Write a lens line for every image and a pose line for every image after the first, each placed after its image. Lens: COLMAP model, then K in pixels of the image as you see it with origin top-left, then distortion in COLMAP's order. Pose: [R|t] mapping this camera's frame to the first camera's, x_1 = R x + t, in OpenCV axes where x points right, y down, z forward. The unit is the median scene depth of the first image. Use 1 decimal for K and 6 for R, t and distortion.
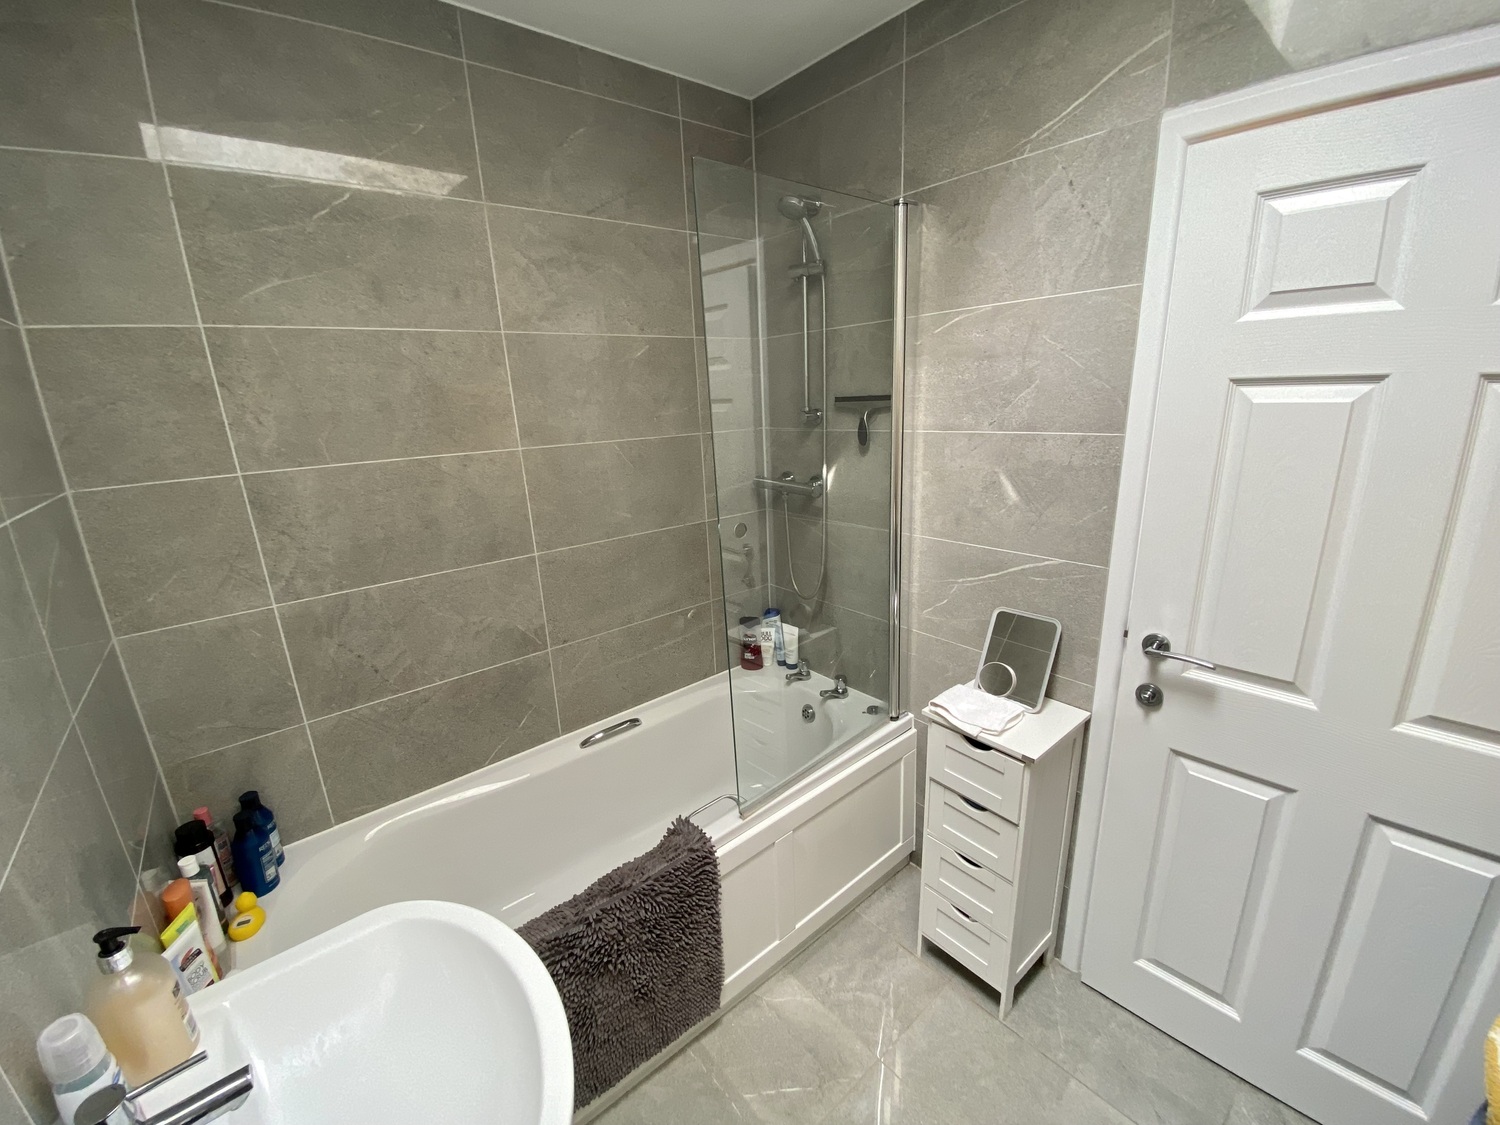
lens RADIAL K [[609.8, 0, 751.1], [0, 609.8, 563.3], [0, 0, 1]] dist [0.006135, -0.008743]
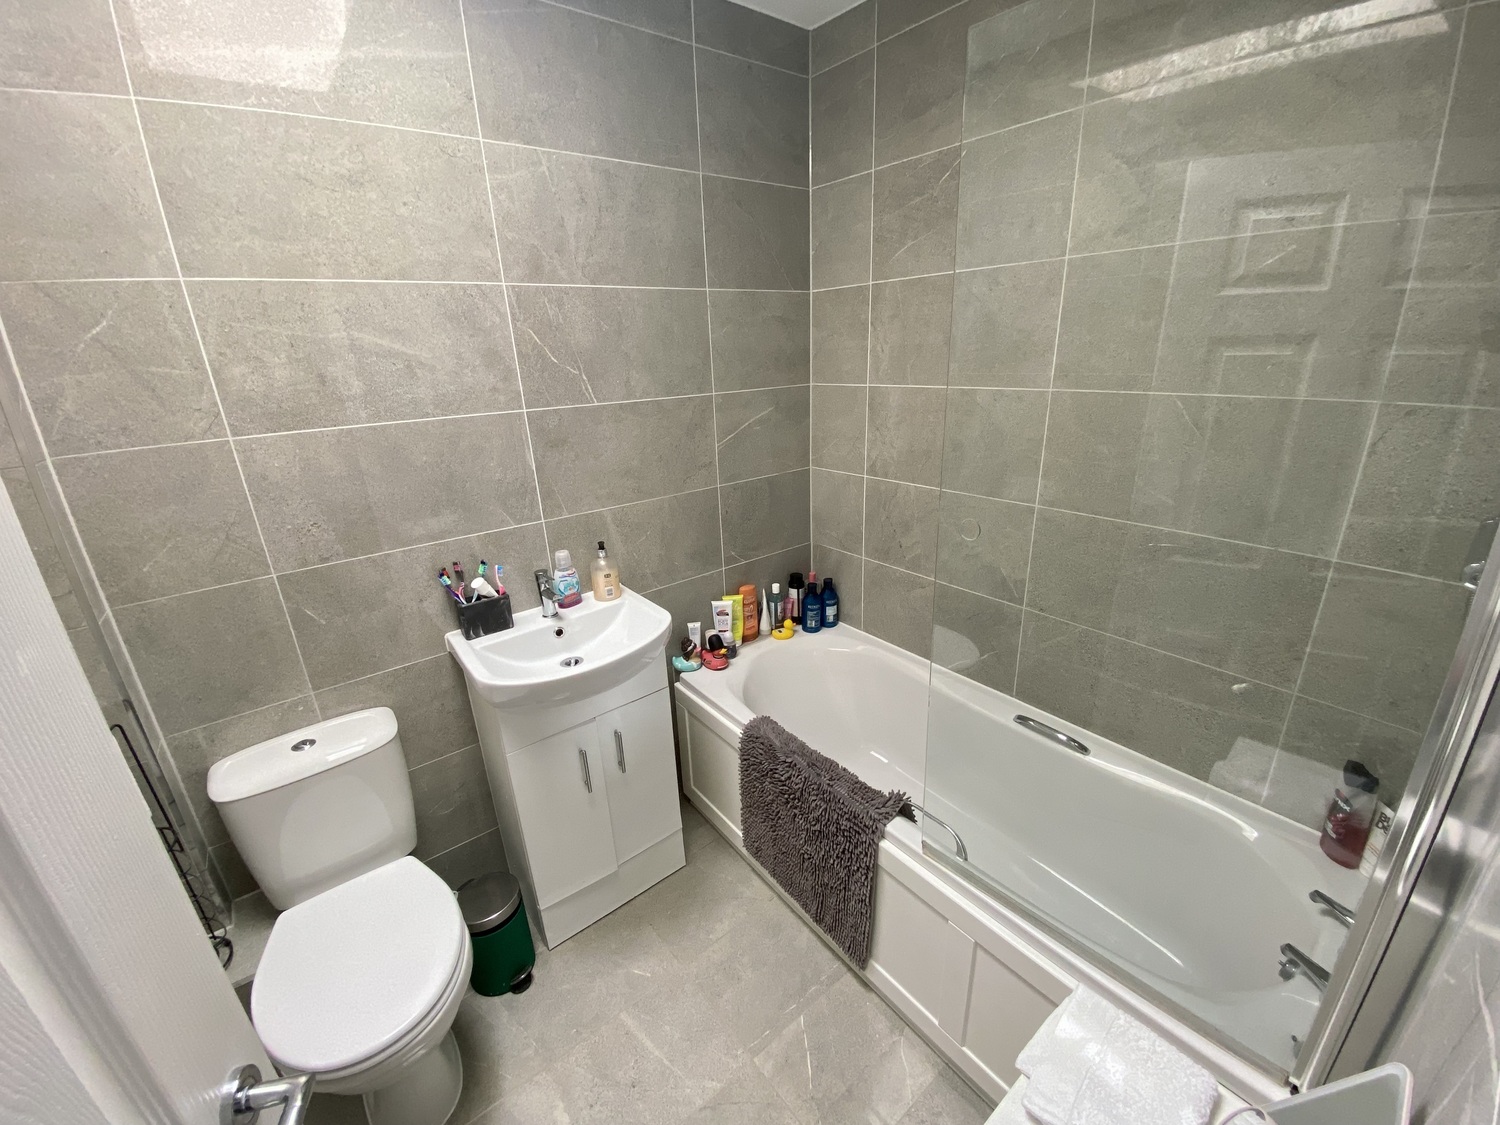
lens RADIAL K [[609.8, 0, 752.5], [0, 609.8, 566.3], [0, 0, 1]] dist [0.006135, -0.008743]
pose [[-0.026024, 0.383783, -0.923057, 0.631612], [-0.232336, 0.895762, 0.378985, -0.211808], [0.972287, 0.224322, 0.065855, 0.613888]]
